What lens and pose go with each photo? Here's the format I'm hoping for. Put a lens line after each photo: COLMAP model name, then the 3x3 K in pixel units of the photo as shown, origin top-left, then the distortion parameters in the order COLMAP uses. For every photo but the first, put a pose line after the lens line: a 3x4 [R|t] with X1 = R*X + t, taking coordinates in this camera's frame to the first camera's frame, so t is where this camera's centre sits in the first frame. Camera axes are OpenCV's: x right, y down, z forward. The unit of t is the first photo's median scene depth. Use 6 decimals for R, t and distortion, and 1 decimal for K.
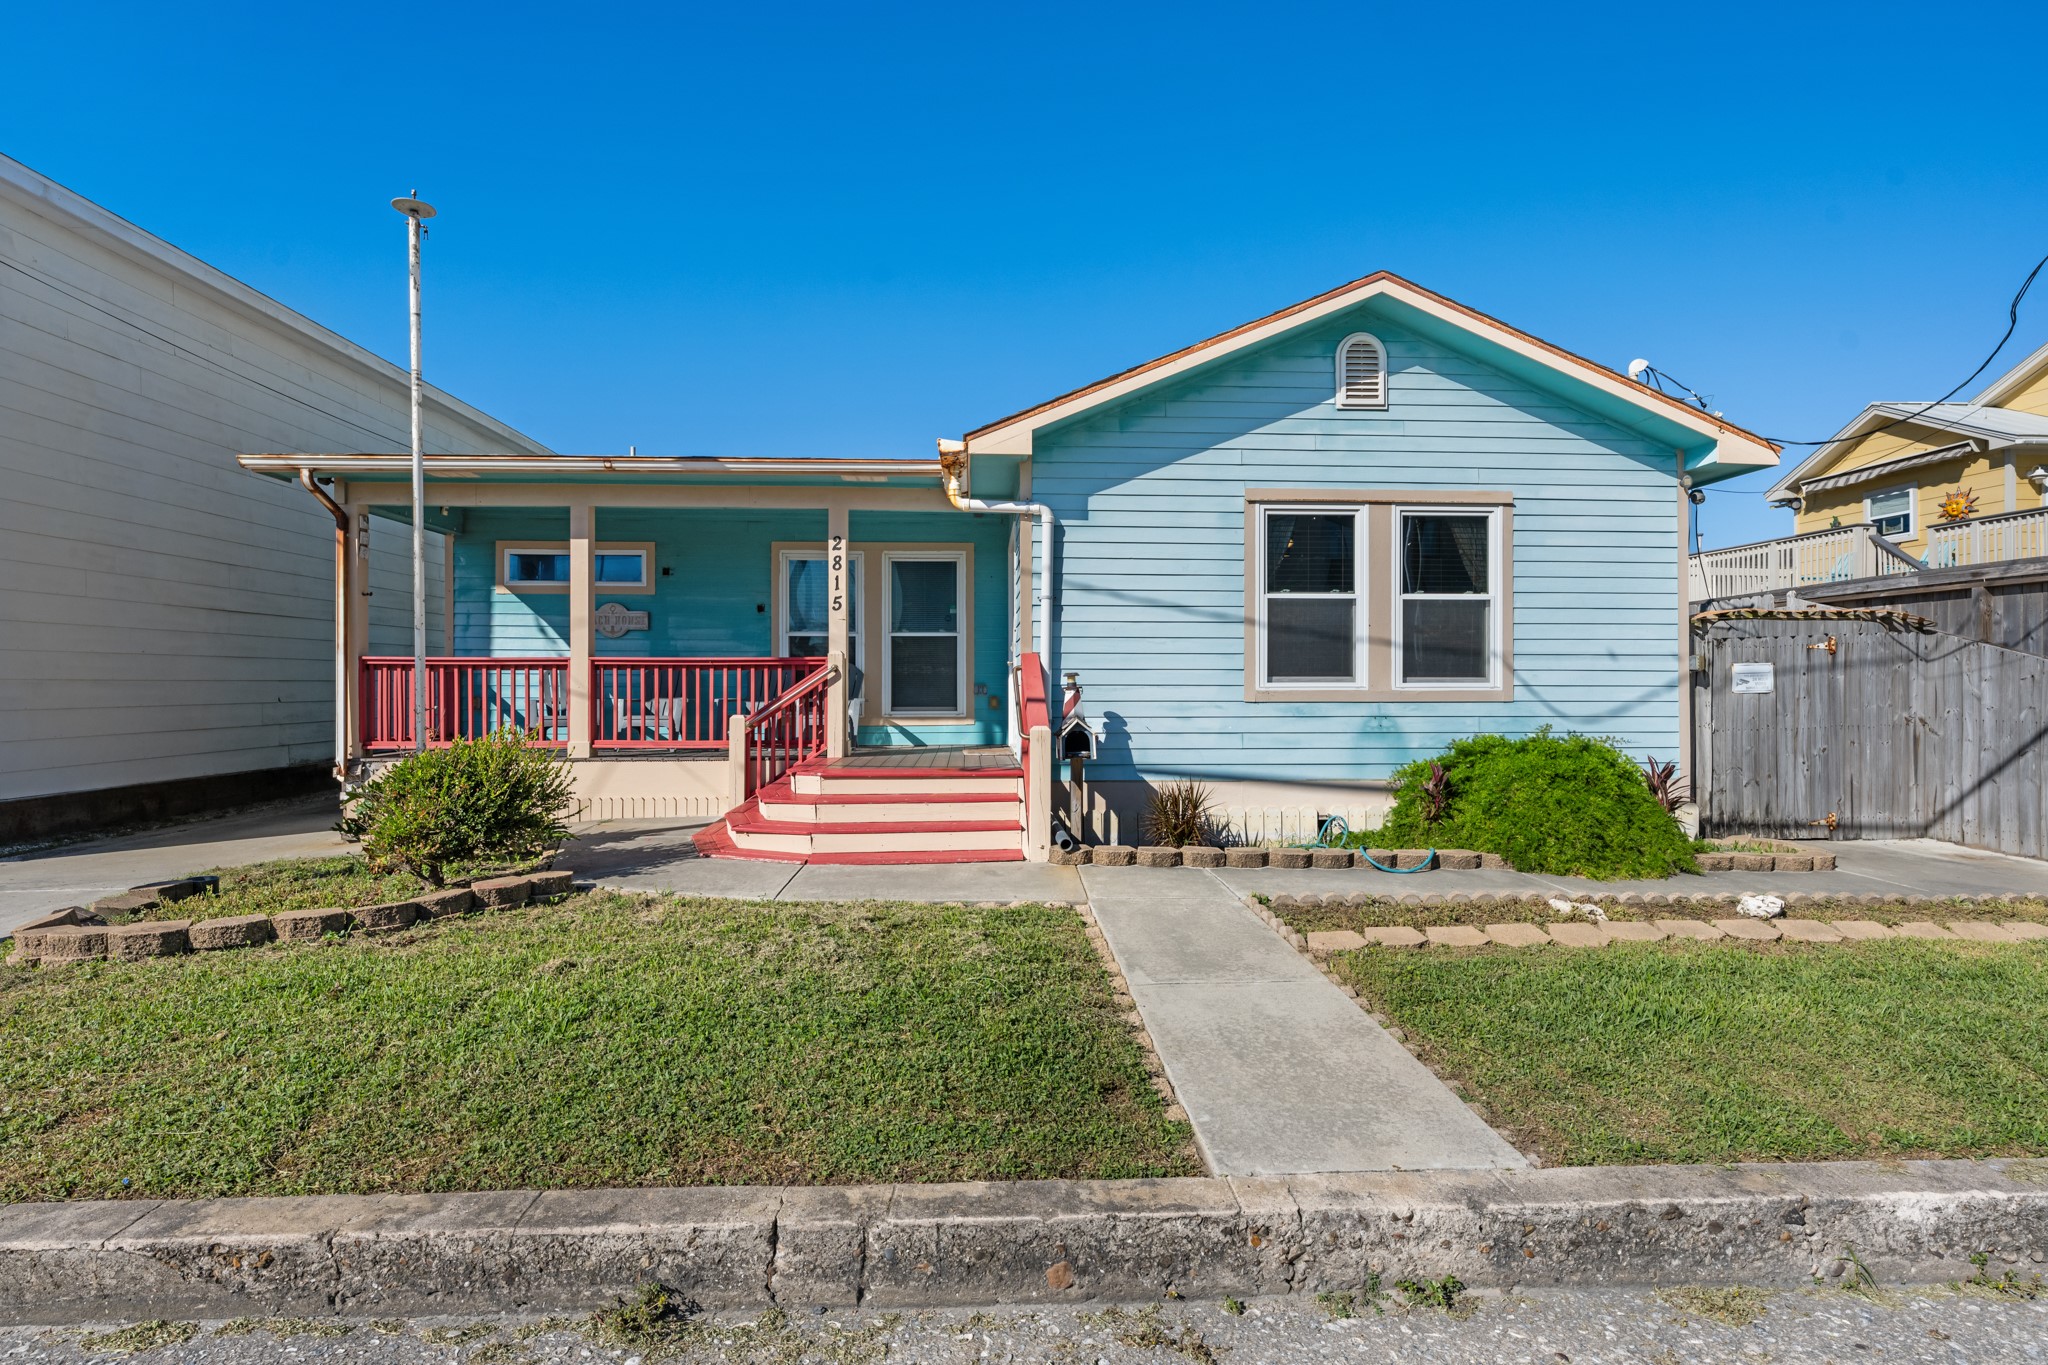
lens RADIAL K [[945.4, 0, 1025.4], [0, 945.4, 685.4], [0, 0, 1]] dist [-0.000698, -0.000315]
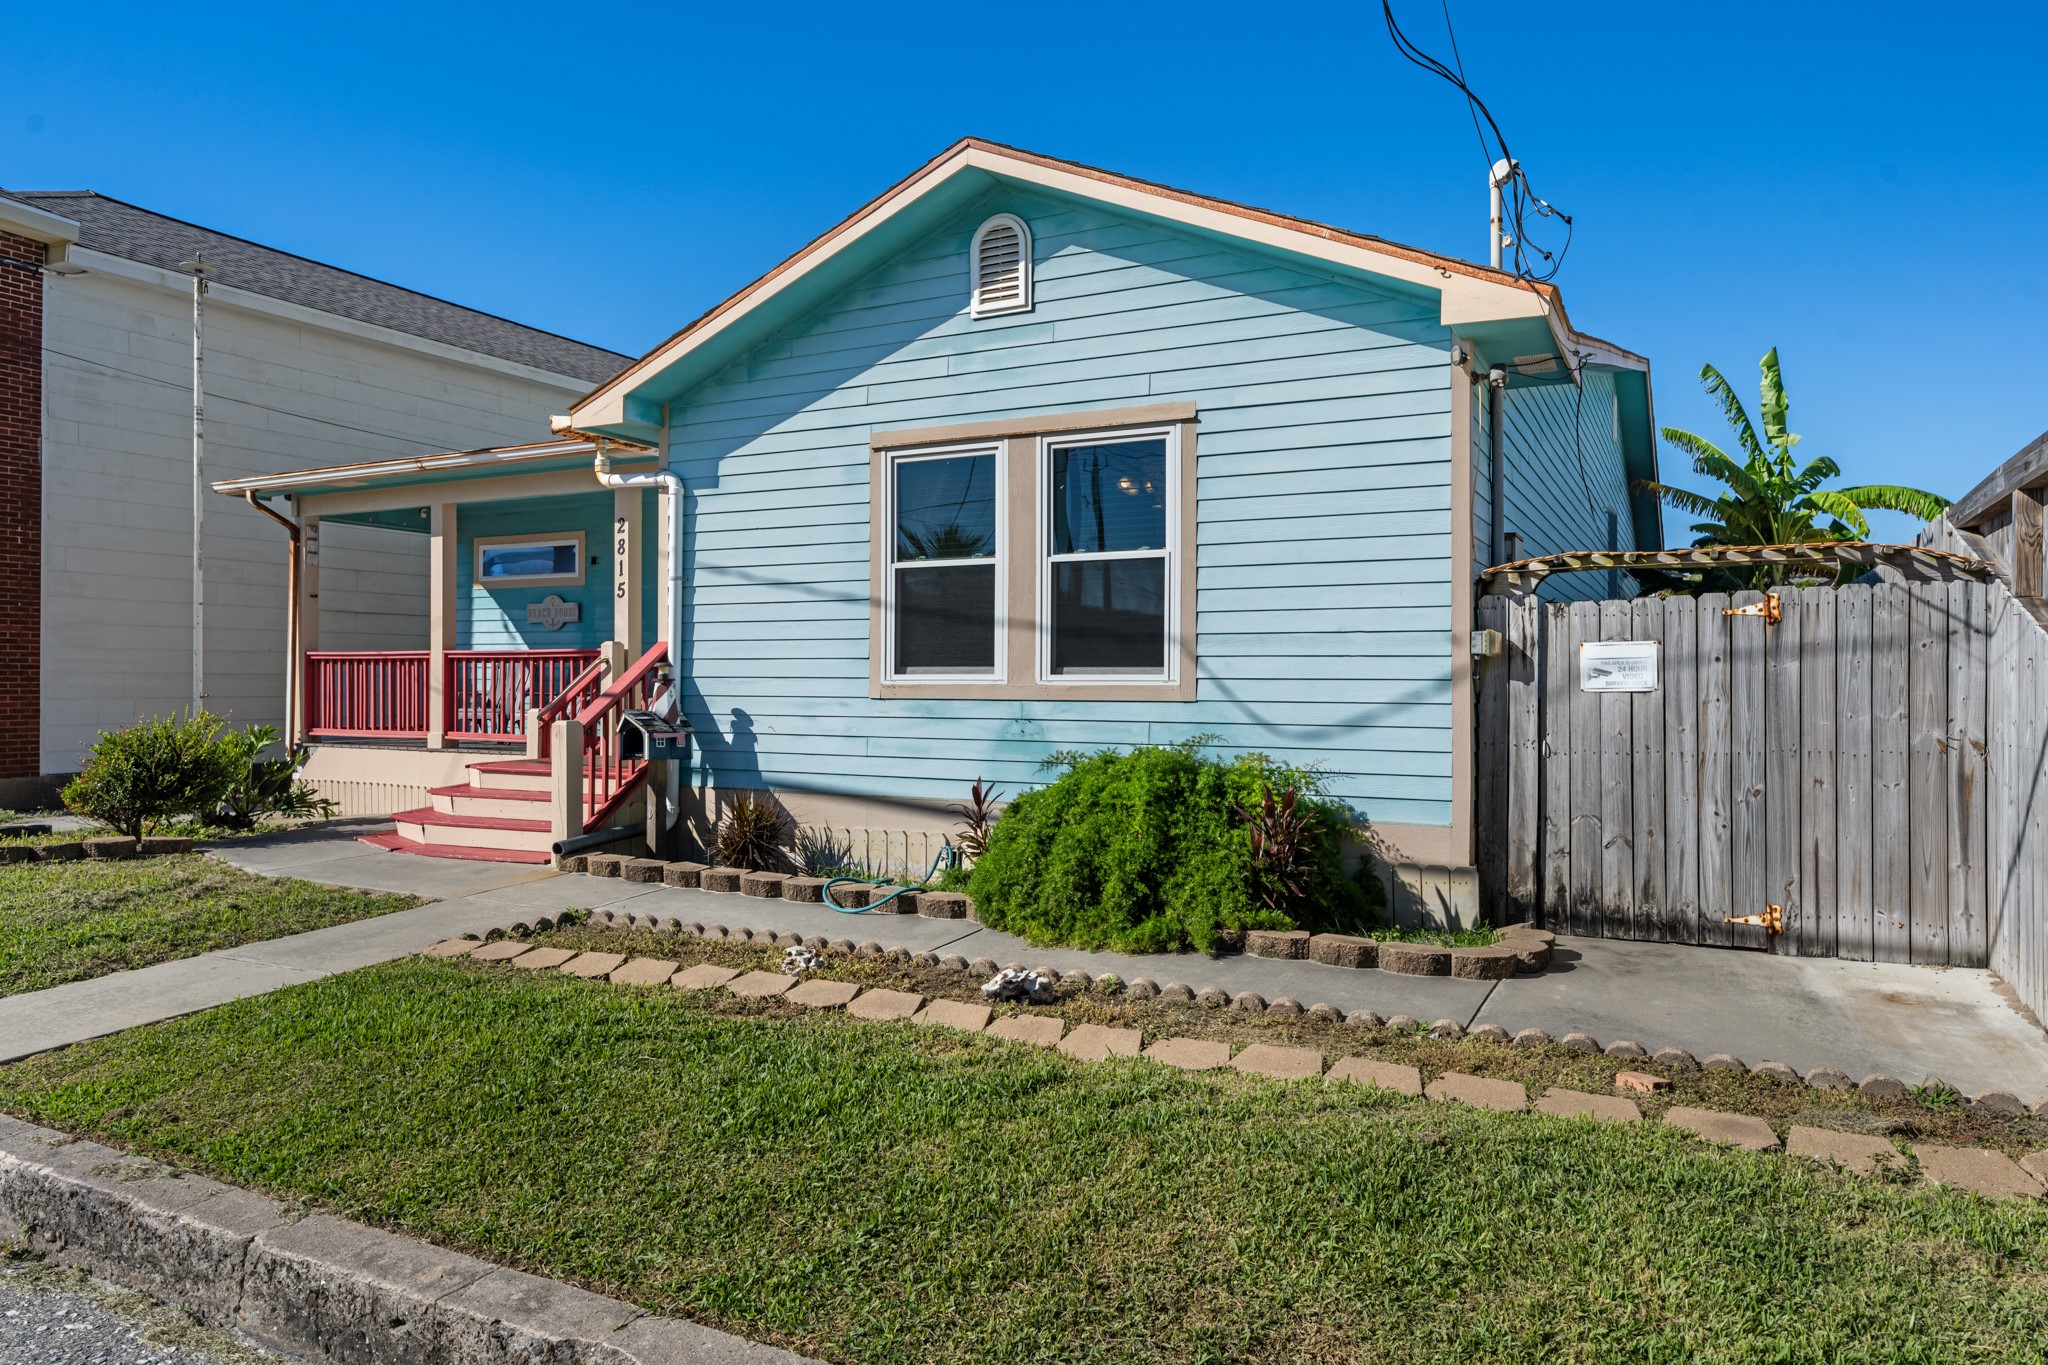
lens RADIAL K [[1300.5, 0, 1024.5], [0, 1300.5, 675.4], [0, 0, 1]] dist [0.001258, -0.003000]
pose [[0.864421, 0.000188, -0.502769, 0.891923], [-0.004277, 0.999966, -0.006981, 0.004718], [0.502751, 0.008185, 0.864392, 0.108153]]
